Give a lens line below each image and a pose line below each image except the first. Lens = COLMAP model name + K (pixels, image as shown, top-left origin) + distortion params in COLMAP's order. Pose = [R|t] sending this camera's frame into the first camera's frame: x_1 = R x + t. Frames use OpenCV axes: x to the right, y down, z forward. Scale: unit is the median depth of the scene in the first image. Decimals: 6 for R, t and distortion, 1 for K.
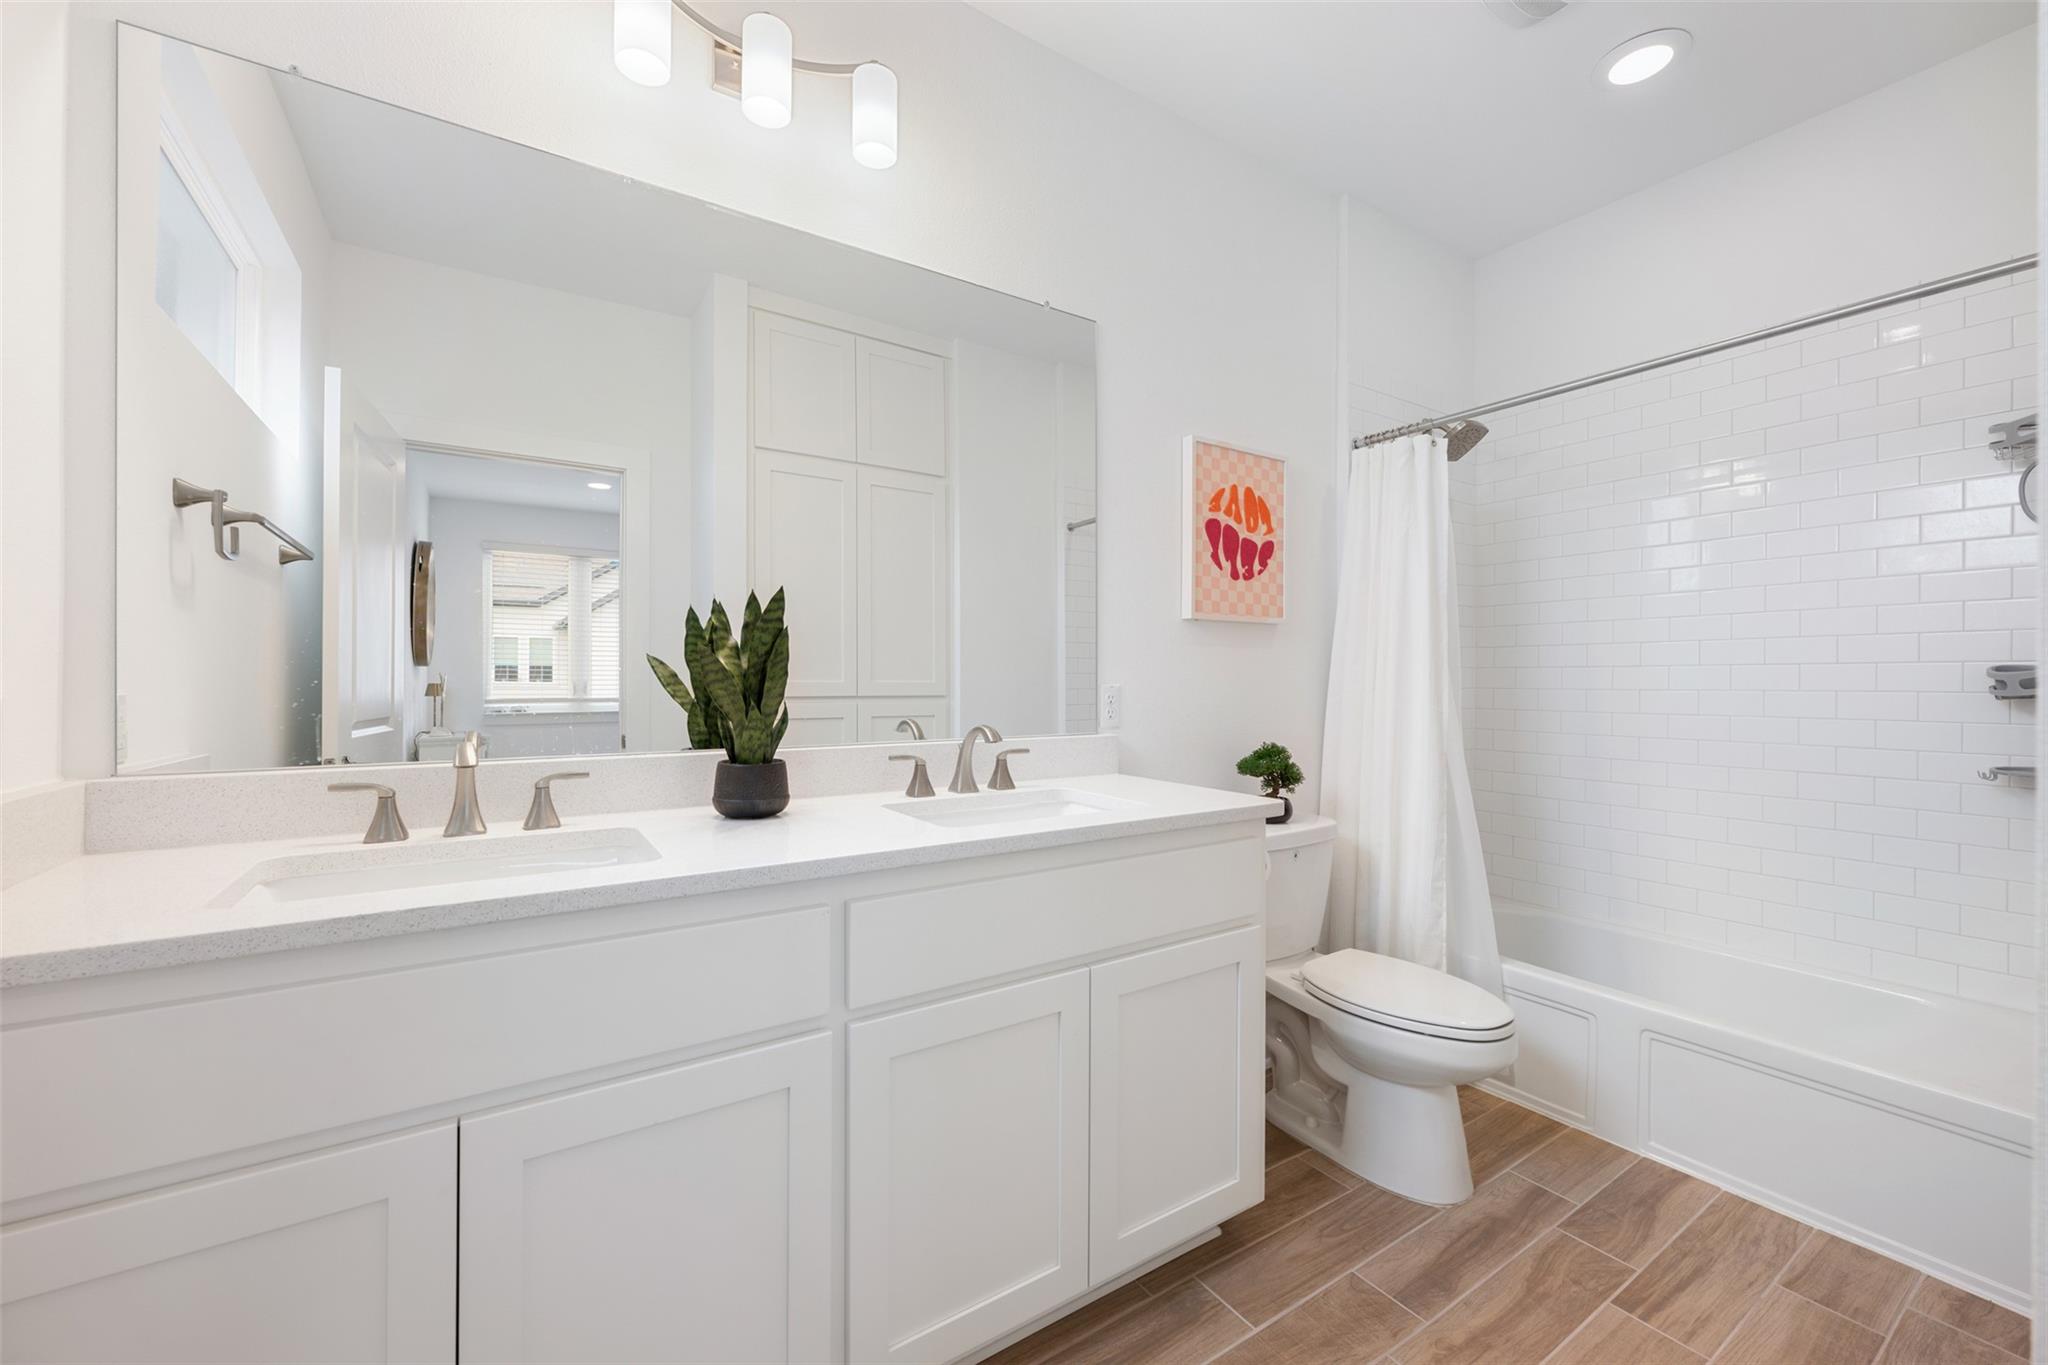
lens RADIAL K [[817.2, 0, 1017.3], [0, 817.2, 669.9], [0, 0, 1]] dist [-0.003036, 0.000420]
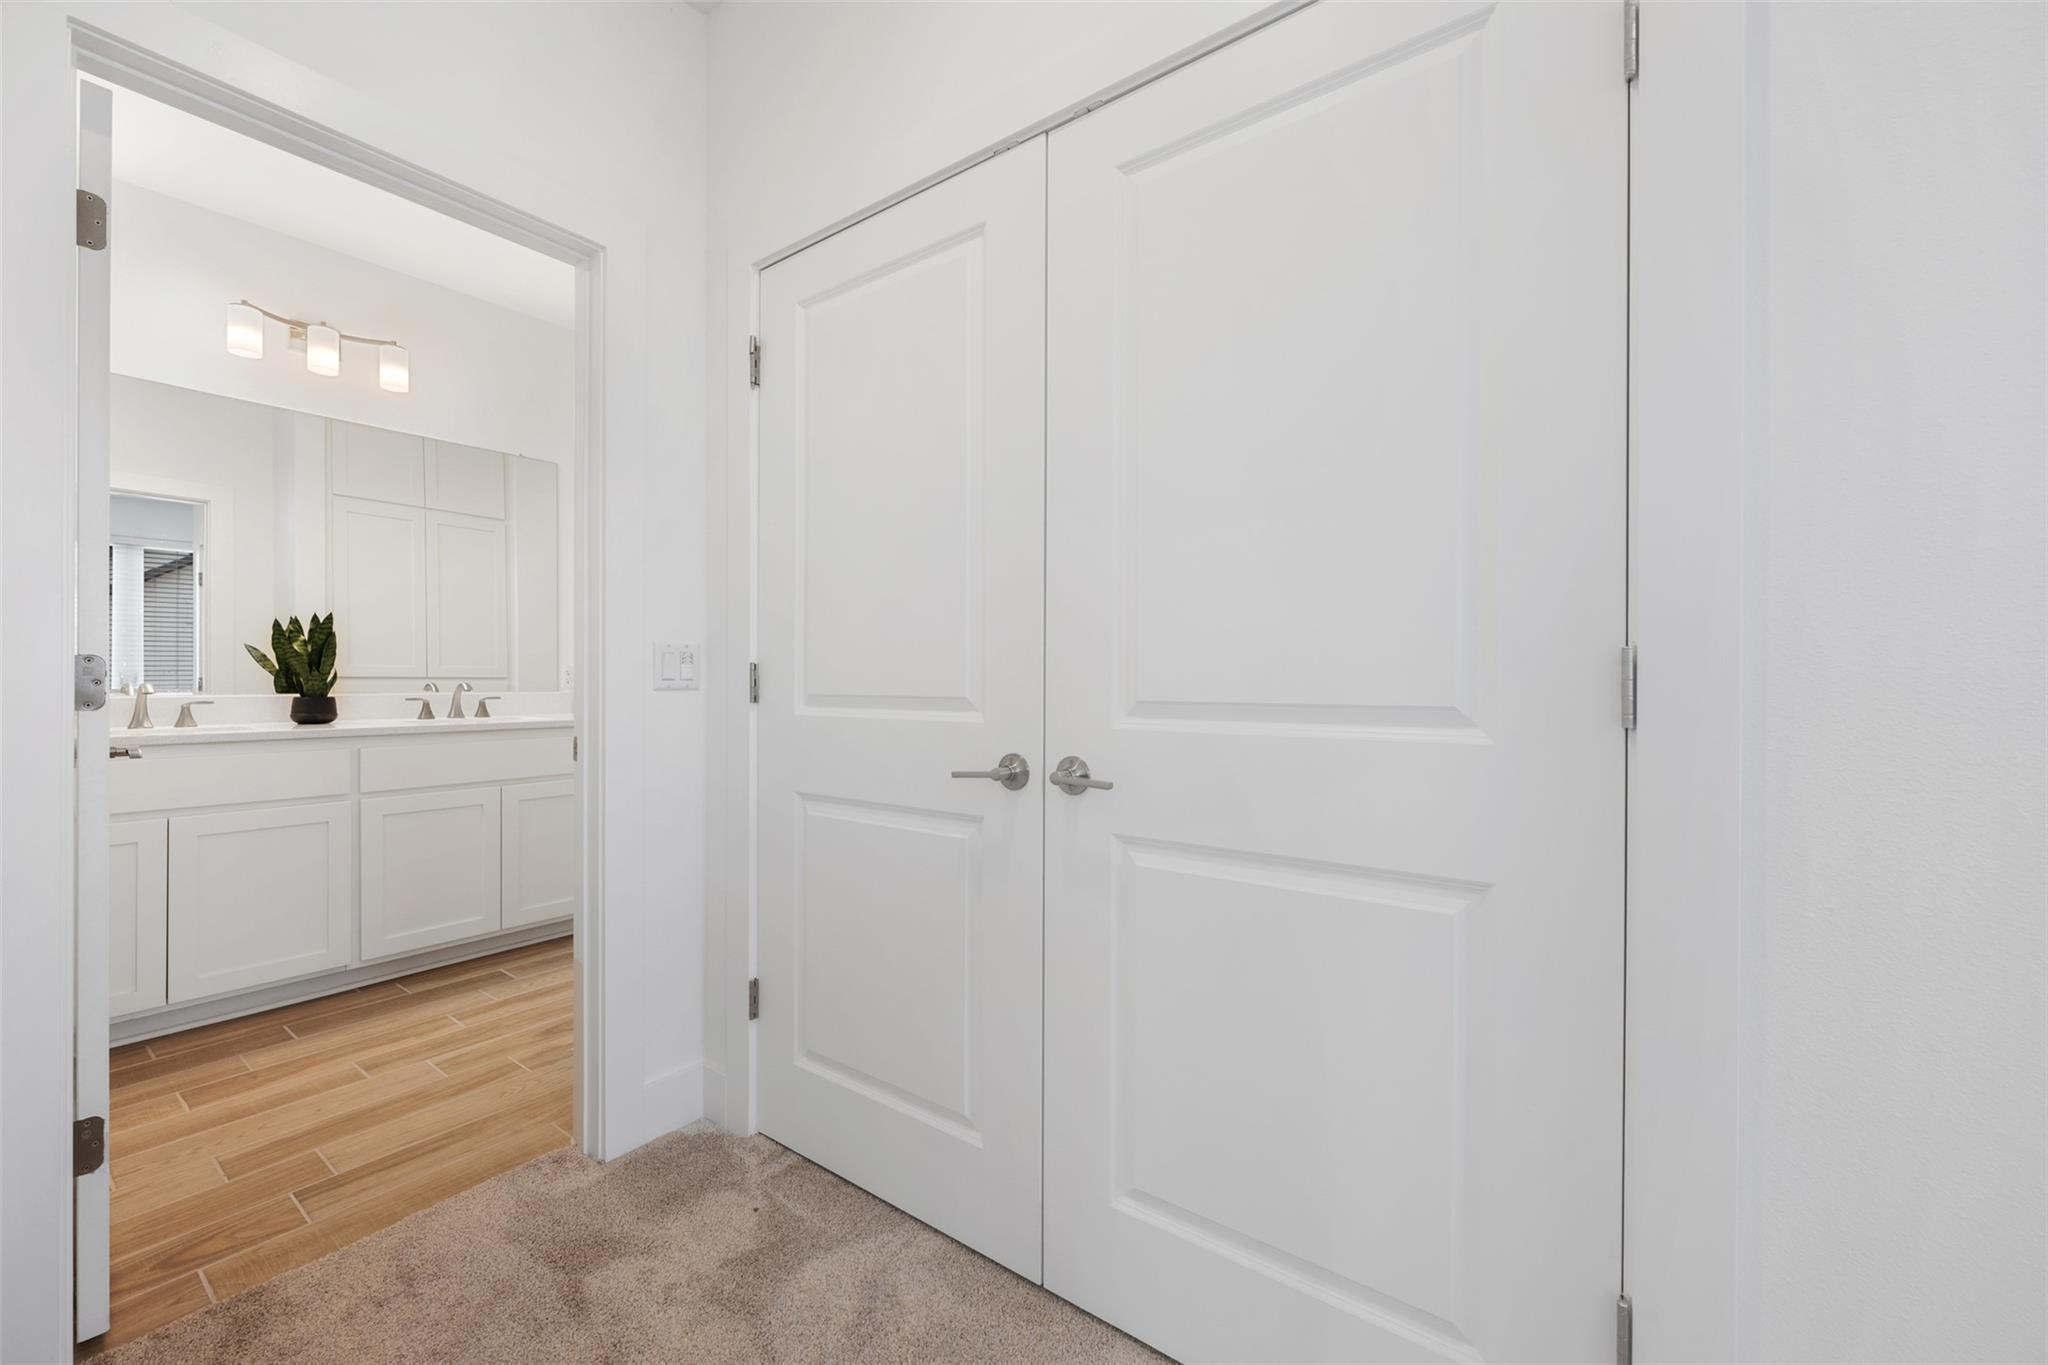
lens RADIAL K [[817.2, 0, 1028.2], [0, 817.2, 672.7], [0, 0, 1]] dist [-0.003036, 0.000420]
pose [[0.932539, -0.000134, 0.361068, 0.580386], [-0.001710, 0.999987, 0.004787, 0.037105], [-0.361064, -0.005081, 0.932527, -1.485518]]
